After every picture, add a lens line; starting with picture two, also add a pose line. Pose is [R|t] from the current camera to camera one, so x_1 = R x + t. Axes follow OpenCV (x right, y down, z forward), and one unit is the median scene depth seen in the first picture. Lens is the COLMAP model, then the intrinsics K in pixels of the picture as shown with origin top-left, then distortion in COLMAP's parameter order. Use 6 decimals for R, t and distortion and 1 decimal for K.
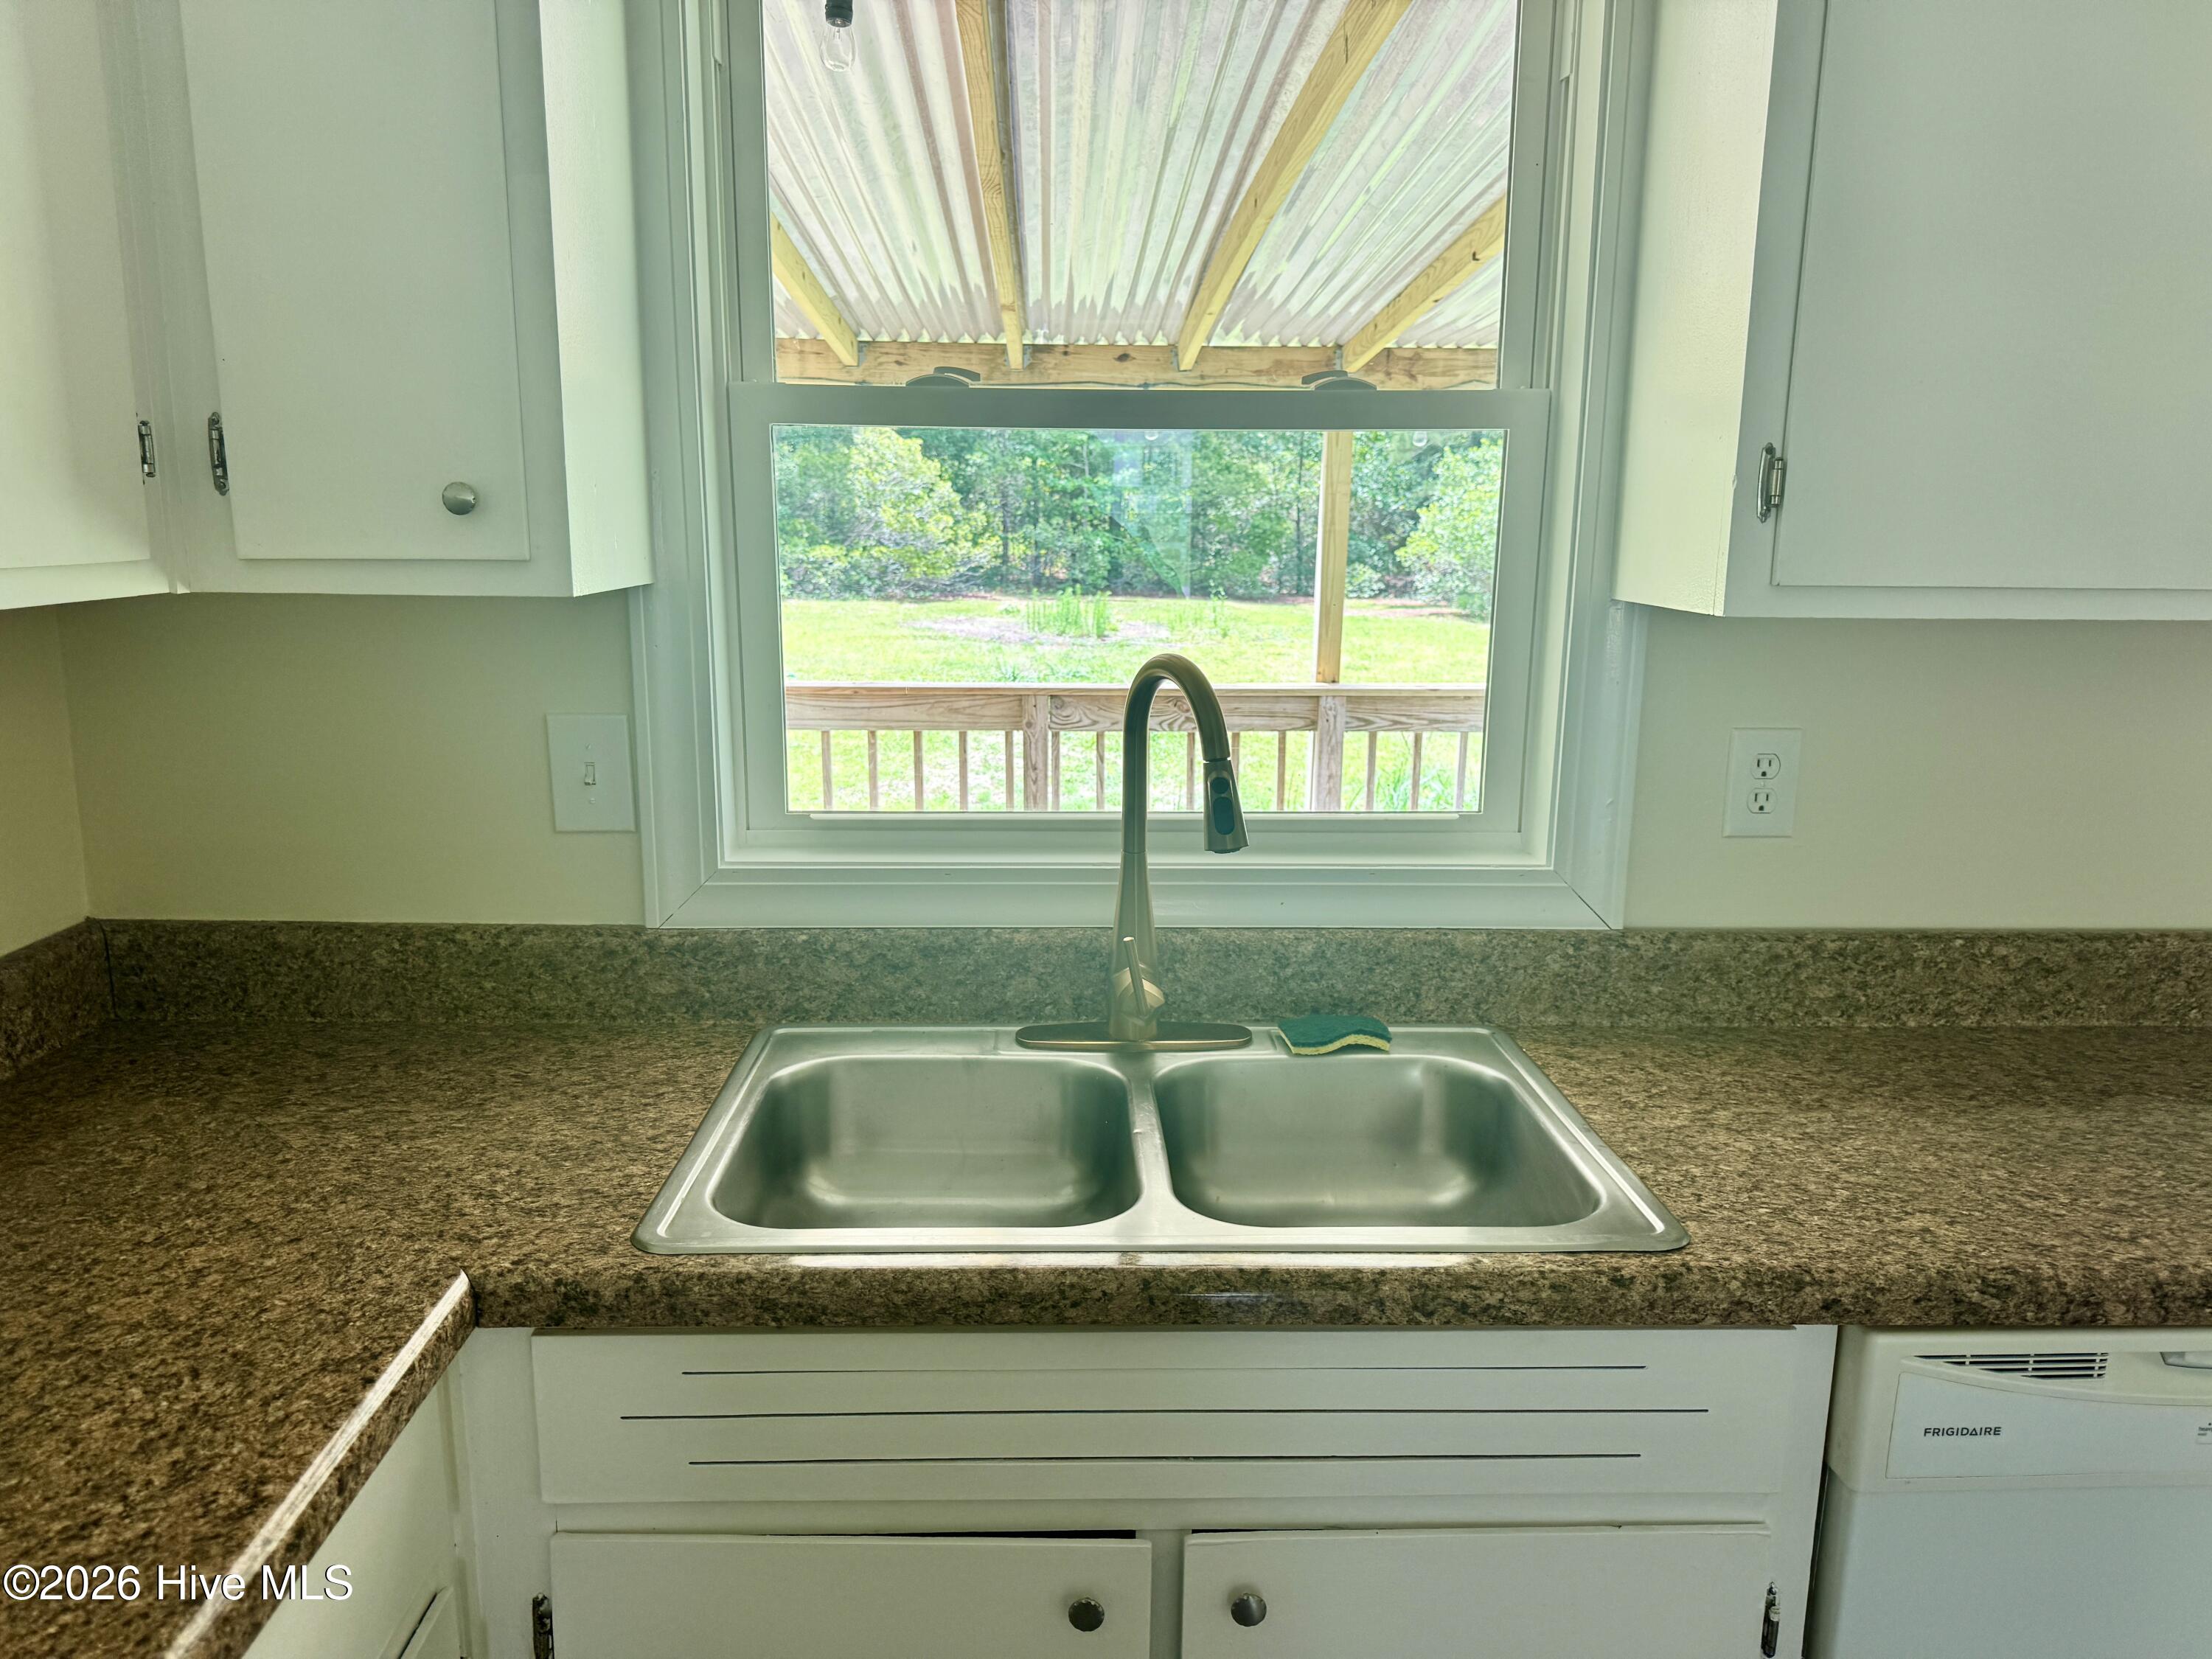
lens RADIAL K [[1576.9, 0, 1107.7], [0, 1576.9, 834.9], [0, 0, 1]] dist [0.064463, -0.051142]
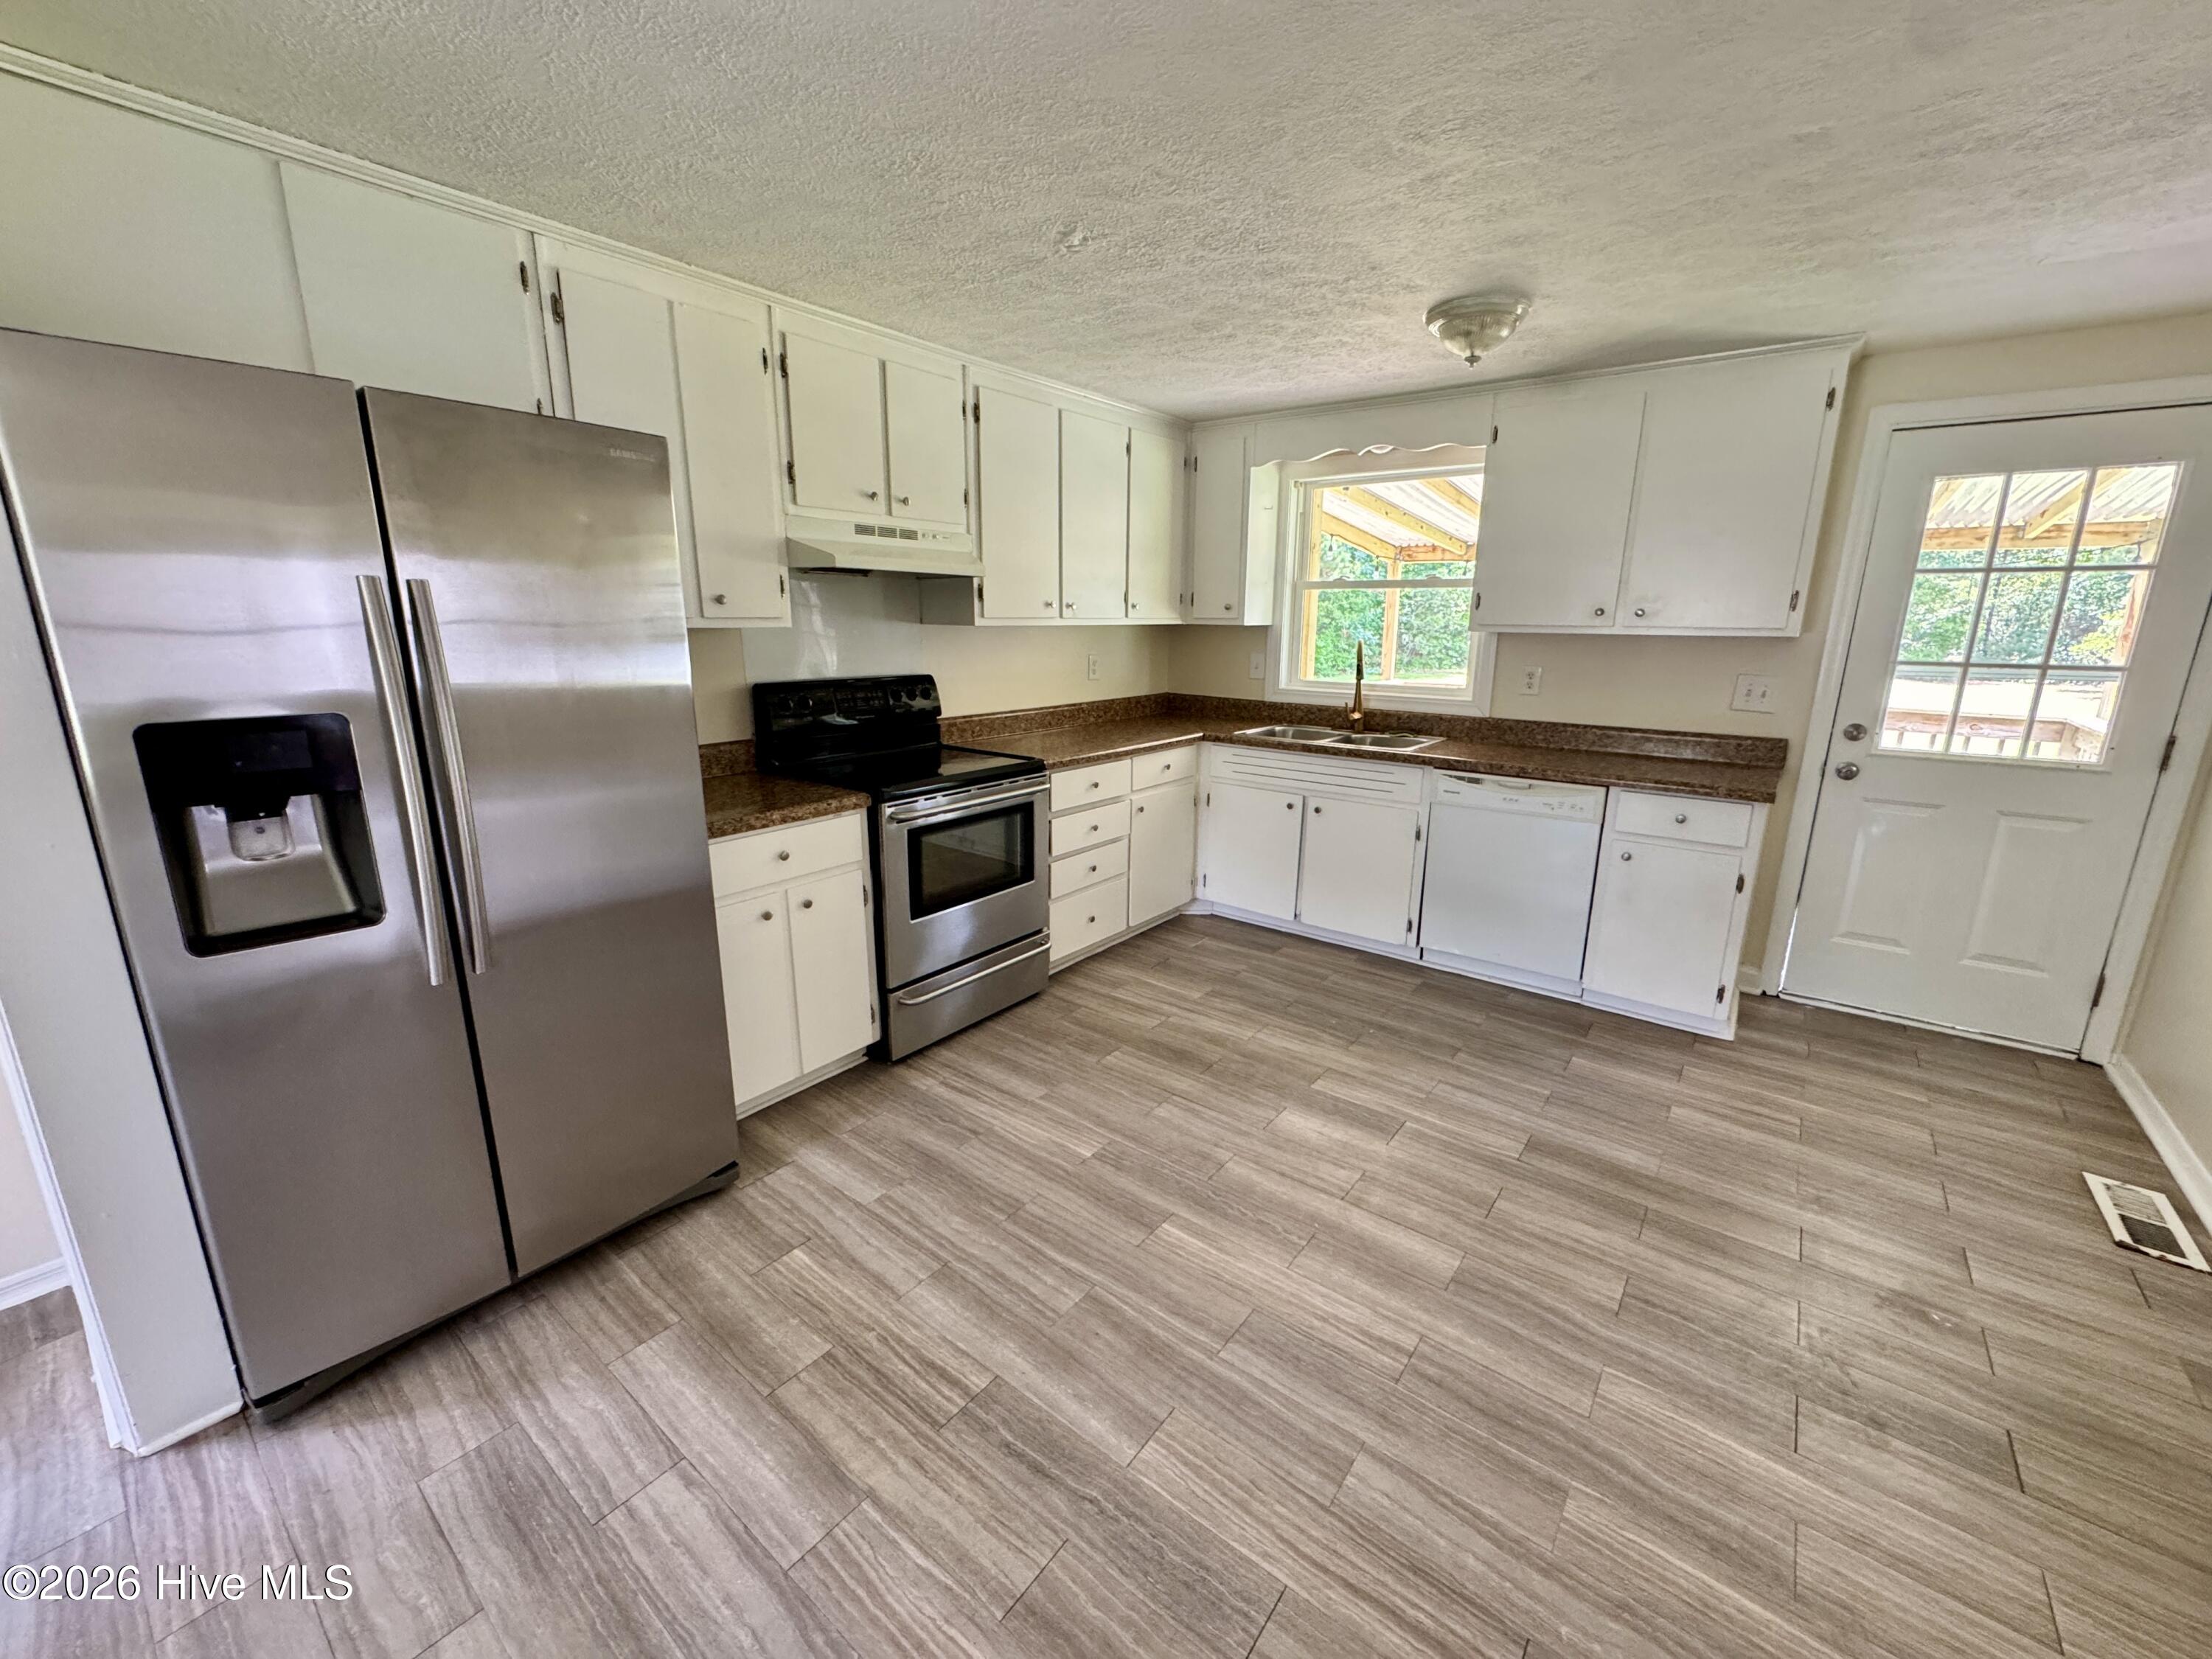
lens RADIAL K [[887.9, 0, 1103.8], [0, 887.9, 830.8], [0, 0, 1]] dist [-0.004389, 0.001293]
pose [[0.775706, 0.152931, -0.612284, 1.246104], [-0.130048, 0.988108, 0.082043, 0.358930], [0.617550, 0.015985, 0.786369, -1.649467]]
